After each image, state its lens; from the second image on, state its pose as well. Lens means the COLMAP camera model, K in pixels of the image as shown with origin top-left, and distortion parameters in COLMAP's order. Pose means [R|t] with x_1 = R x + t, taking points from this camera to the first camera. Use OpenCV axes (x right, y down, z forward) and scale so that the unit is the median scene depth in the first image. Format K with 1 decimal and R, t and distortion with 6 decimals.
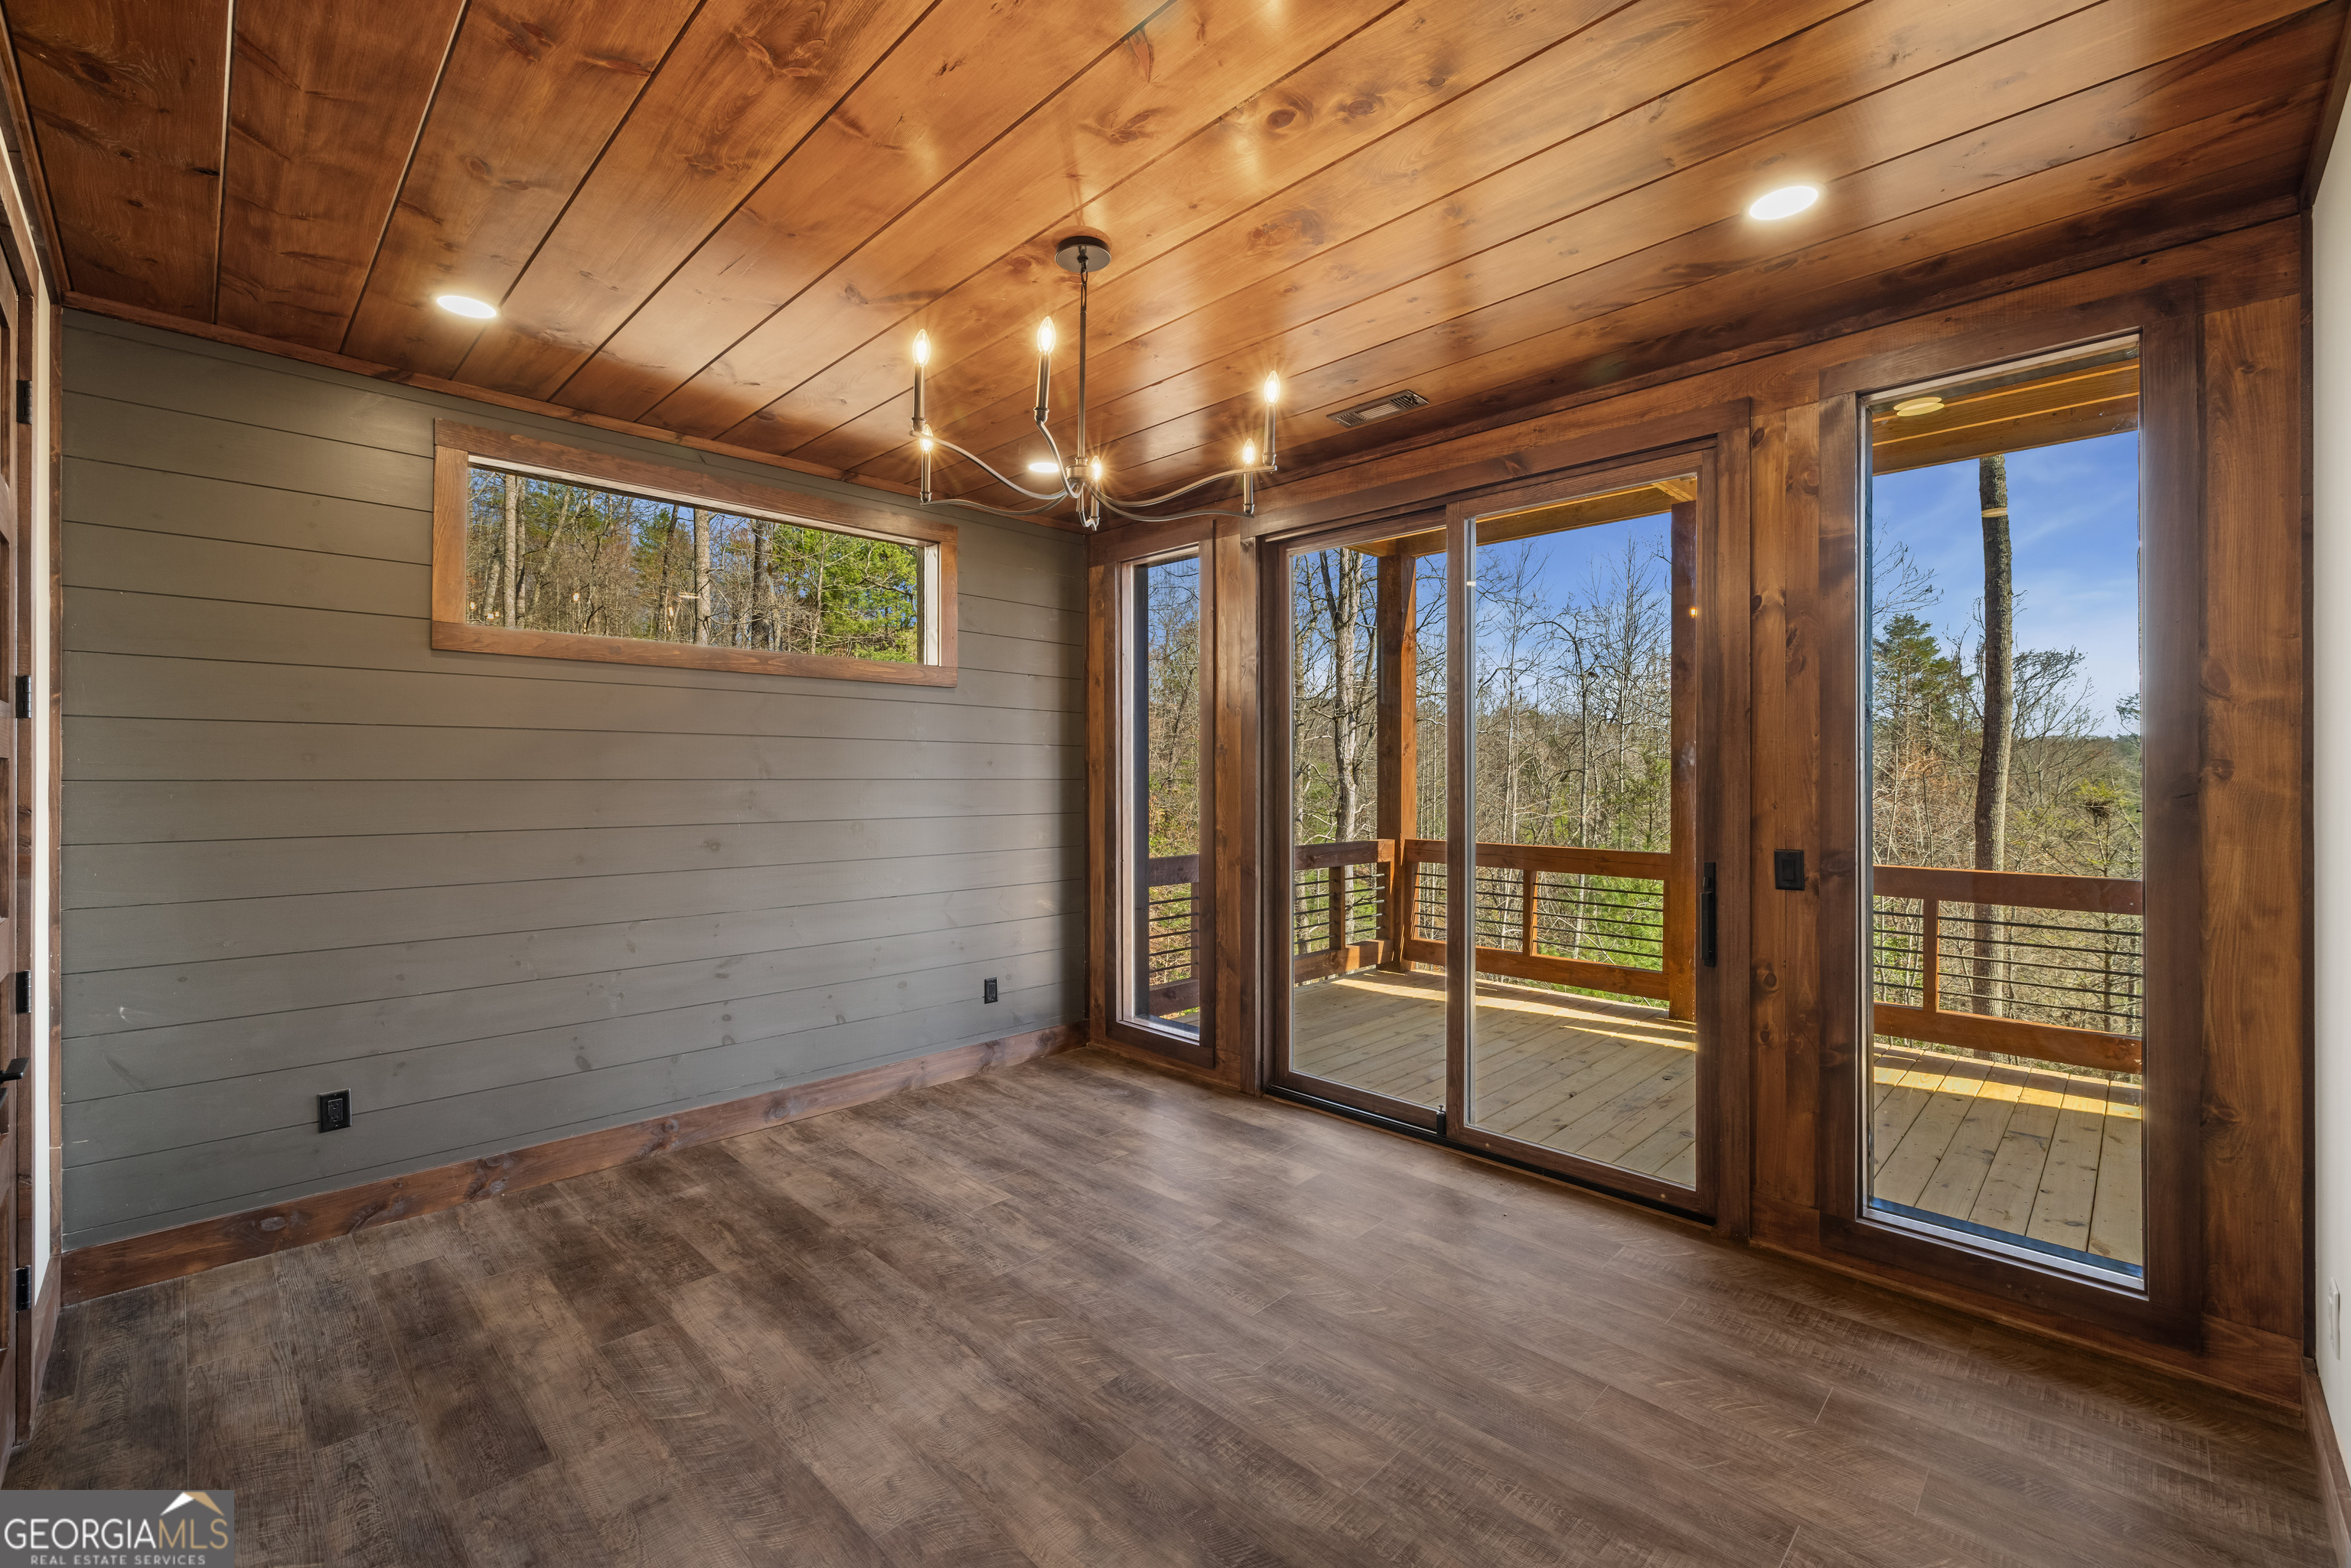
lens RADIAL K [[985.2, 0, 1177.2], [0, 985.2, 773.4], [0, 0, 1]] dist [0.000659, 0.000106]
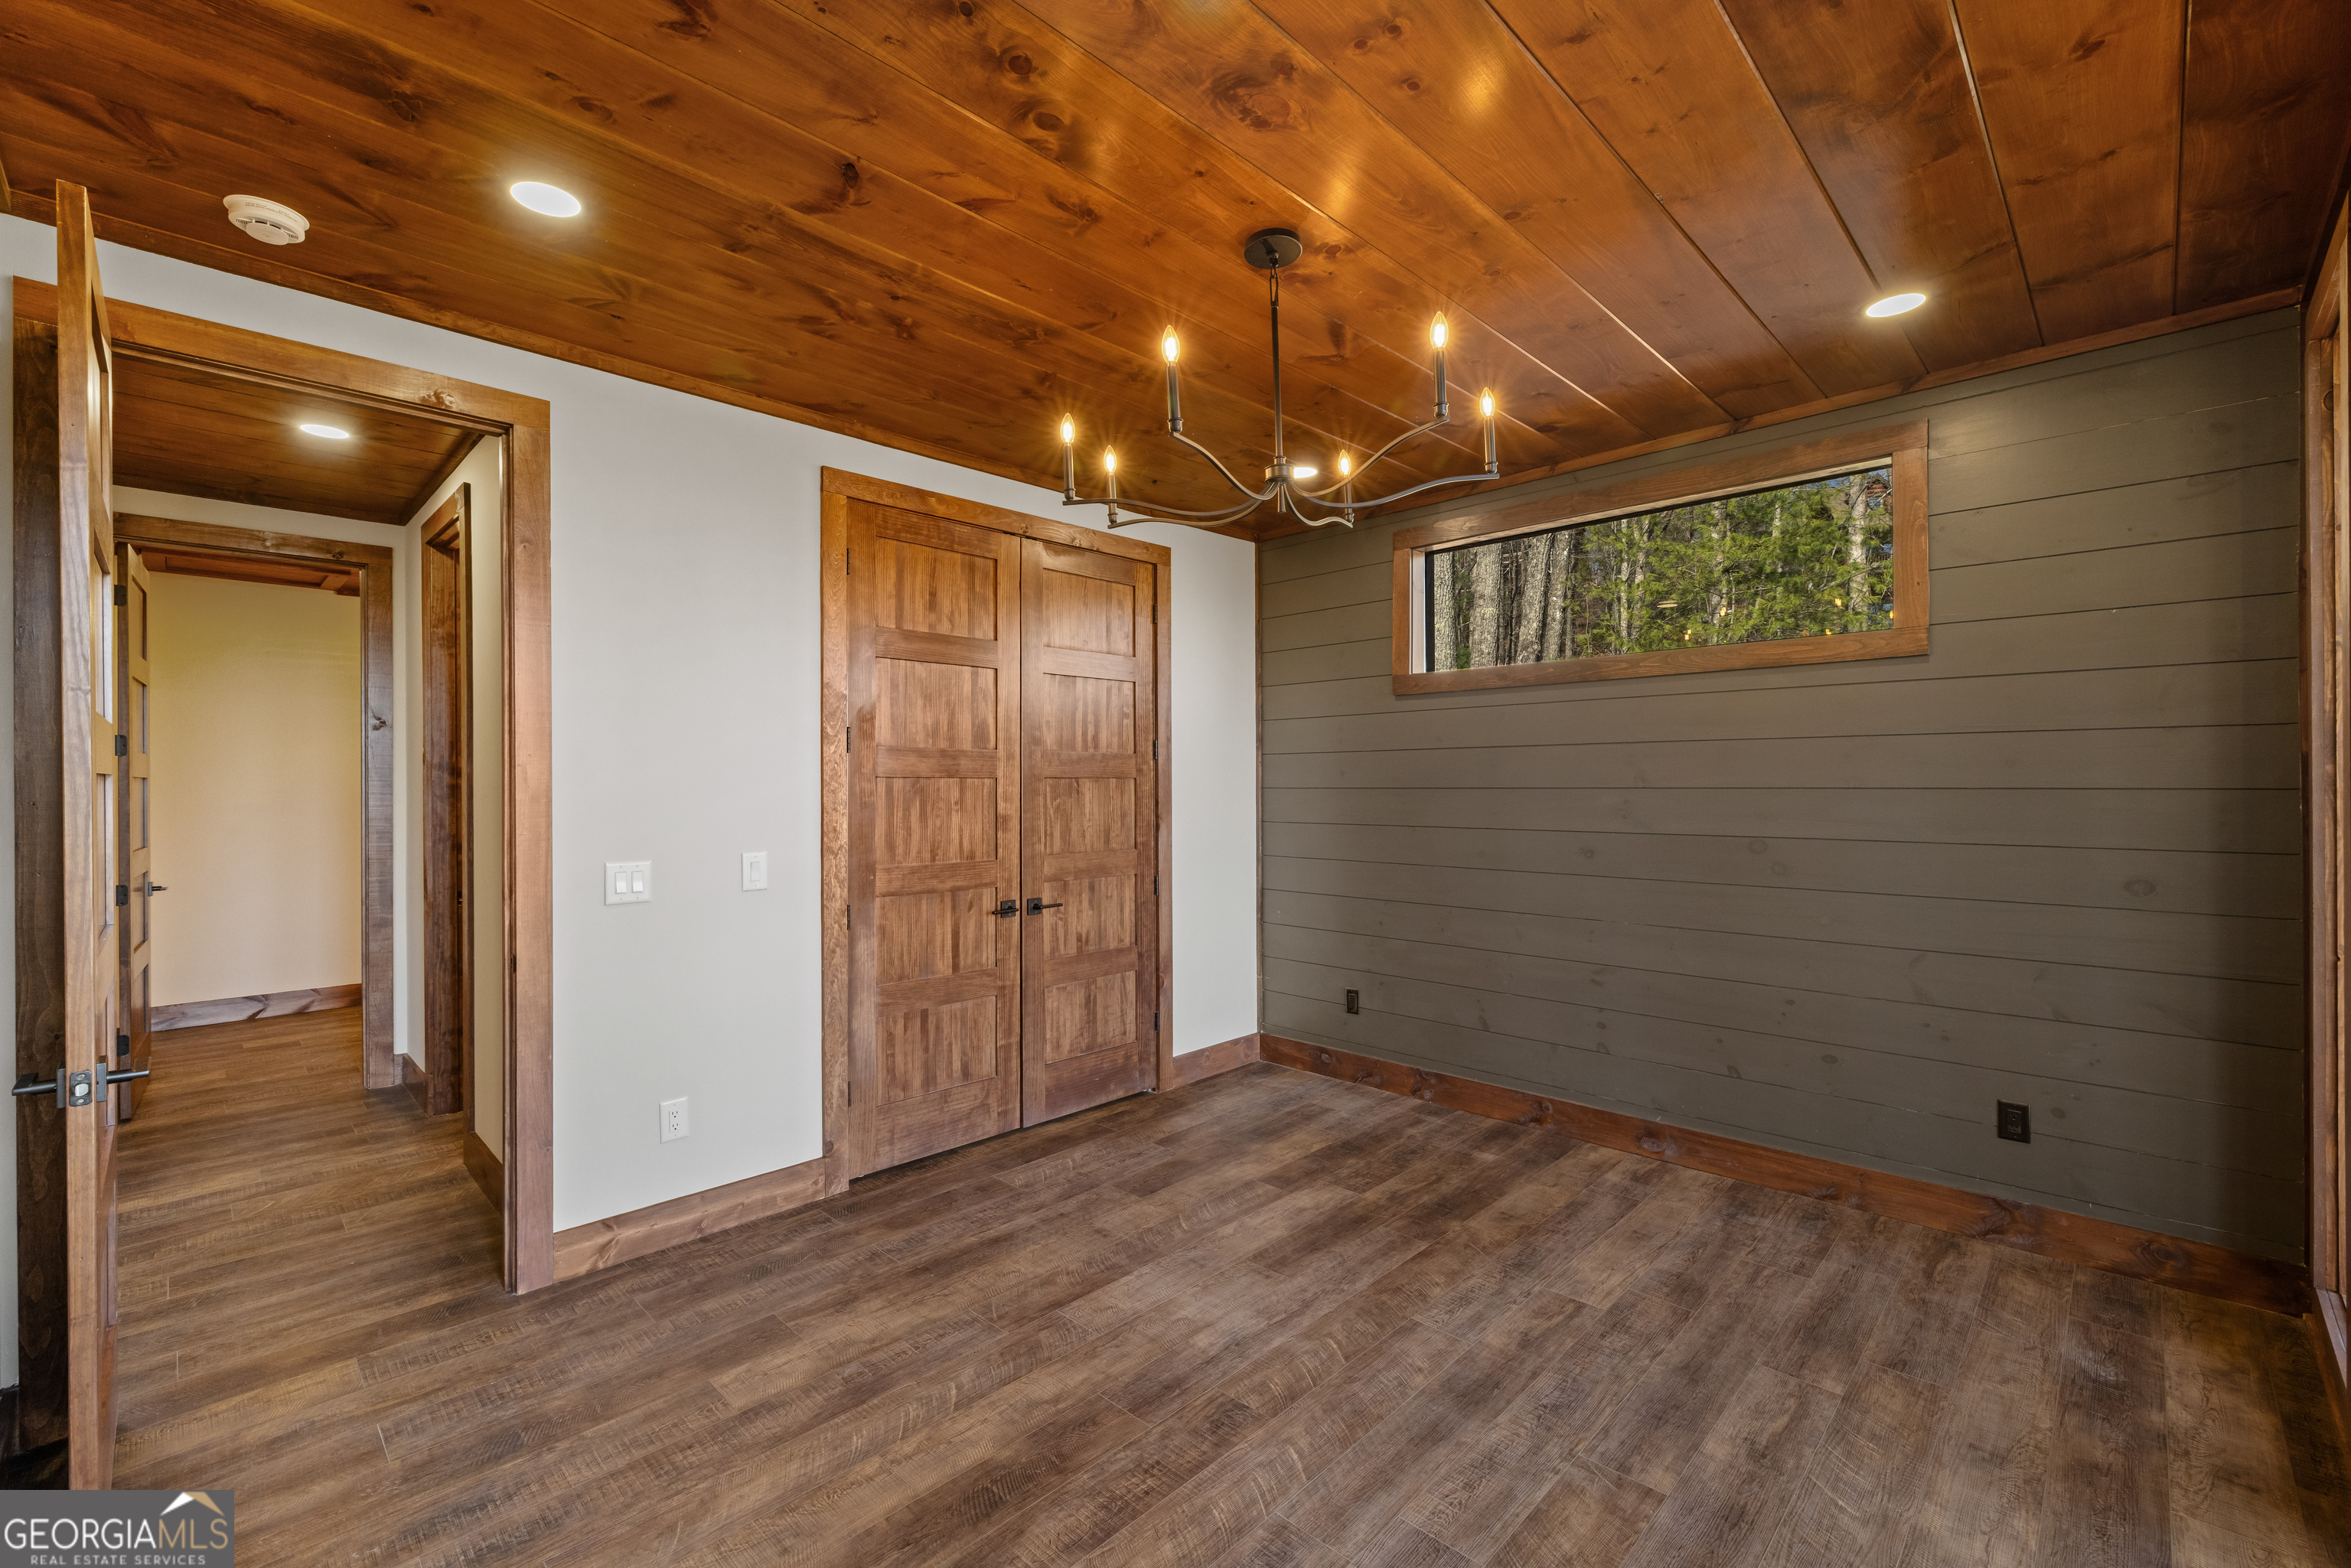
lens RADIAL K [[999.1, 0, 1175.5], [0, 999.1, 784.0], [0, 0, 1]] dist [-0.000005, -0.000072]
pose [[-0.002607, -0.002692, -0.999993, 0.697268], [0.004147, 0.999988, -0.002703, 0.004161], [0.999988, -0.004154, -0.002595, 0.708391]]
